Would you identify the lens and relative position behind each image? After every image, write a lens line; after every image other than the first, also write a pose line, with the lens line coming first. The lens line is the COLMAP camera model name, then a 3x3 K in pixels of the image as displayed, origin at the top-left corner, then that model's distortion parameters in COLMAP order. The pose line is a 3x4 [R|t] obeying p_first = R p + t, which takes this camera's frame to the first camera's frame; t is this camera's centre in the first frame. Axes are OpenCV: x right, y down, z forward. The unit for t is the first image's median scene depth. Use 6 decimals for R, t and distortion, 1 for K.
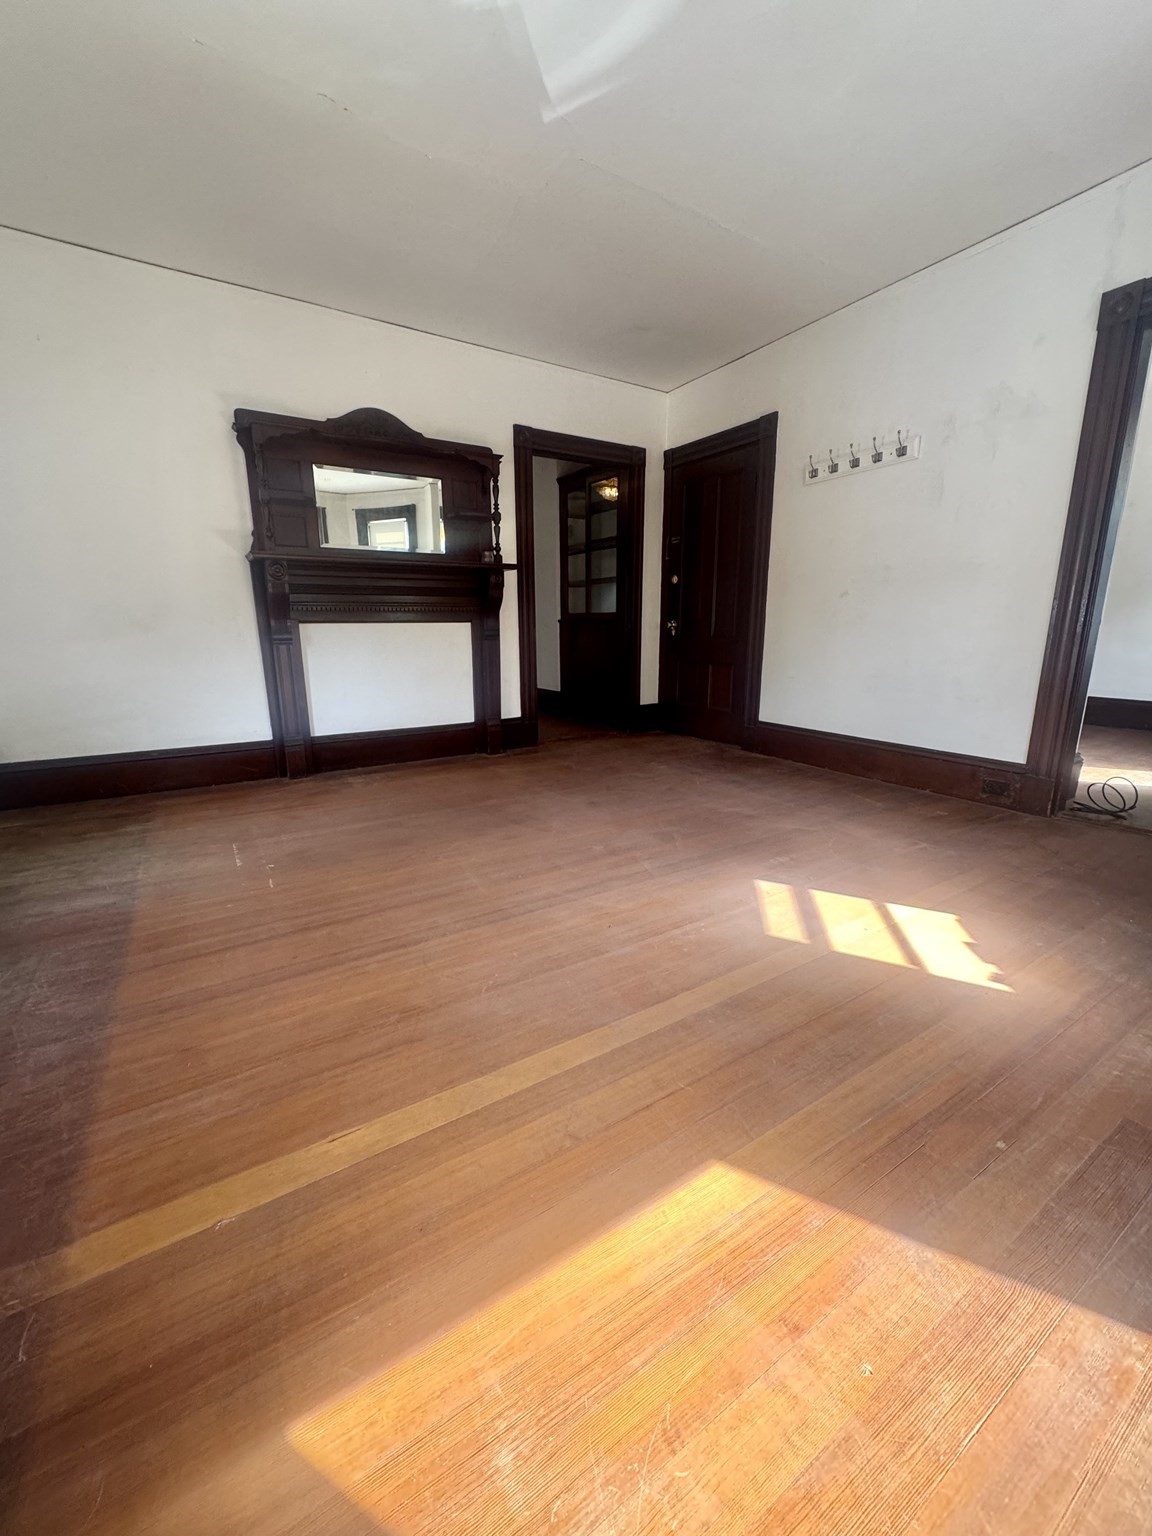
lens RADIAL K [[613.1, 0, 574.7], [0, 613.1, 768.8], [0, 0, 1]] dist [0.003425, -0.000608]
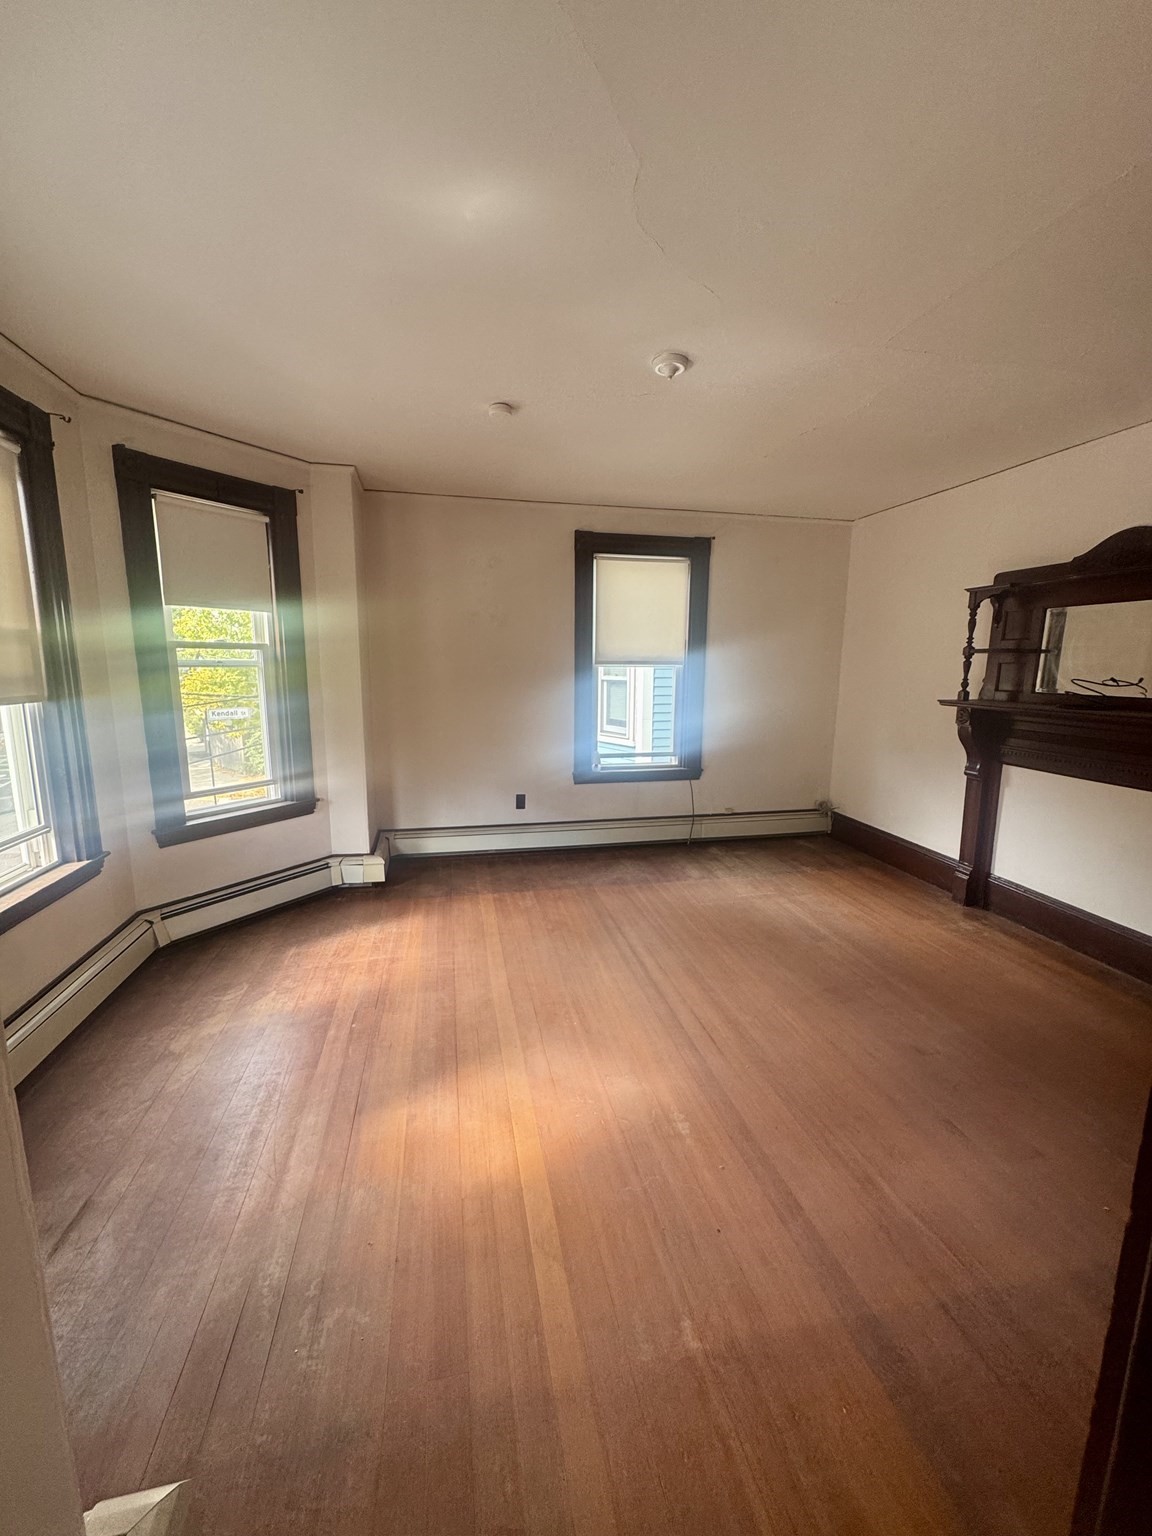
lens RADIAL K [[613.1, 0, 580.2], [0, 613.1, 771.1], [0, 0, 1]] dist [0.003425, -0.000608]
pose [[-0.340893, 0.167841, -0.924998, 1.054289], [-0.222614, 0.941538, 0.252883, -0.475968], [0.913365, 0.292123, -0.283600, 0.951119]]
